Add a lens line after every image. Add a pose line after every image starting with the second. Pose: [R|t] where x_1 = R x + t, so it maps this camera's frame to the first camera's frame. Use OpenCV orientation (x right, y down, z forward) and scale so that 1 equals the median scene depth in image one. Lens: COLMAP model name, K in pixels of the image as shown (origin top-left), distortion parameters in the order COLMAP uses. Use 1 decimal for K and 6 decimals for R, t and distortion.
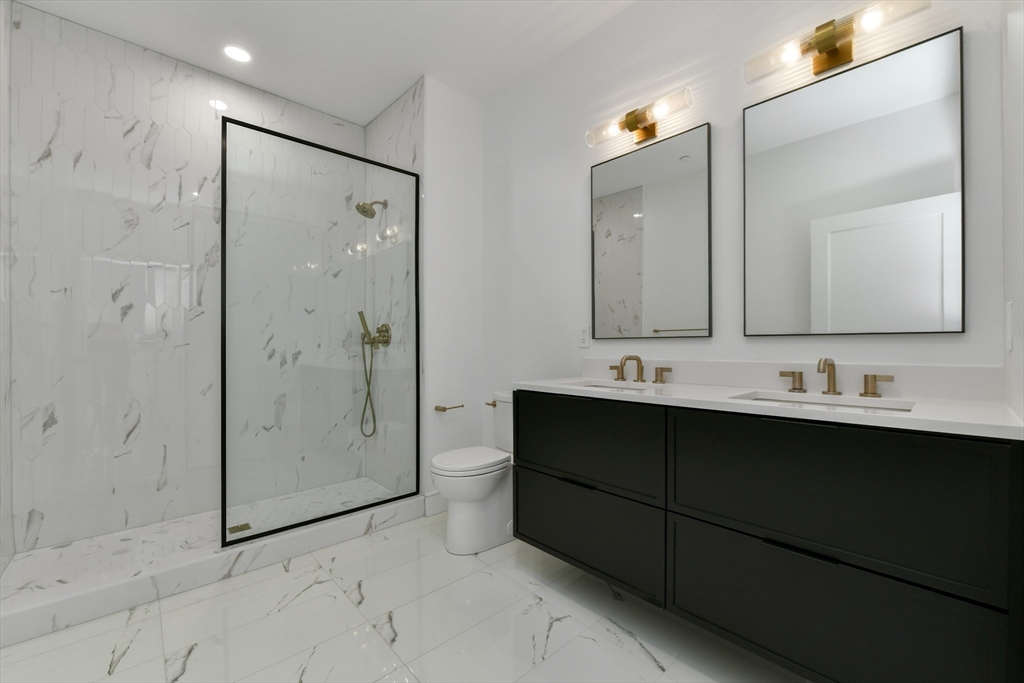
lens RADIAL K [[416.9, 0, 512.7], [0, 416.9, 340.9], [0, 0, 1]] dist [-0.003551, -0.000513]
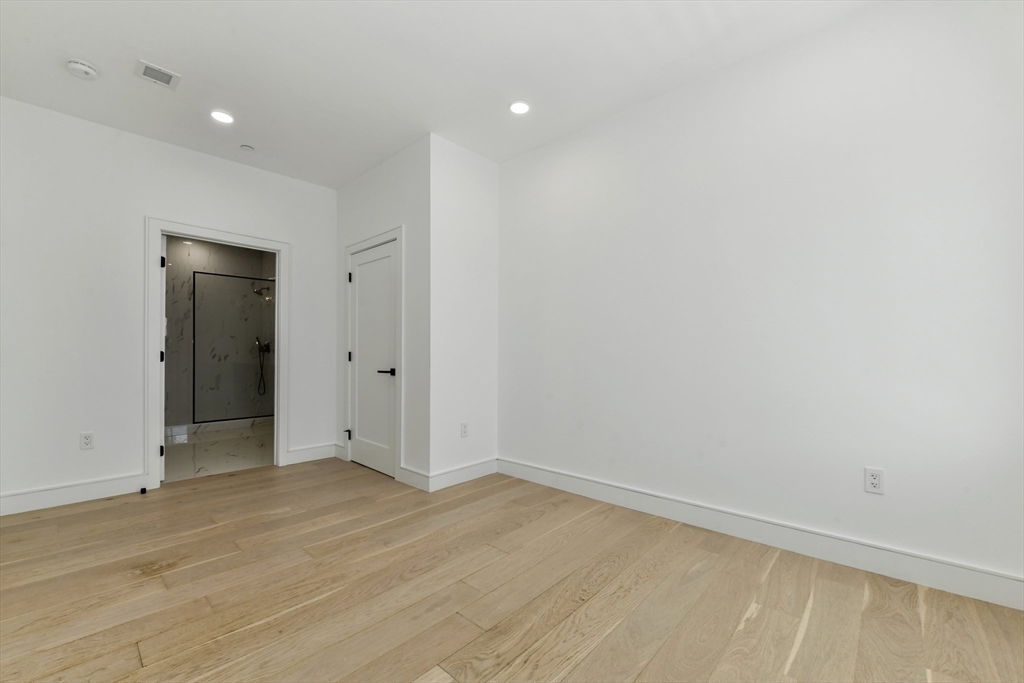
lens RADIAL K [[416.9, 0, 510.4], [0, 416.9, 348.7], [0, 0, 1]] dist [-0.003551, -0.000513]
pose [[0.997714, -0.000282, 0.067572, 2.093243], [0.000596, 0.999989, -0.004637, 0.007360], [-0.067570, 0.004666, 0.997704, -3.266425]]
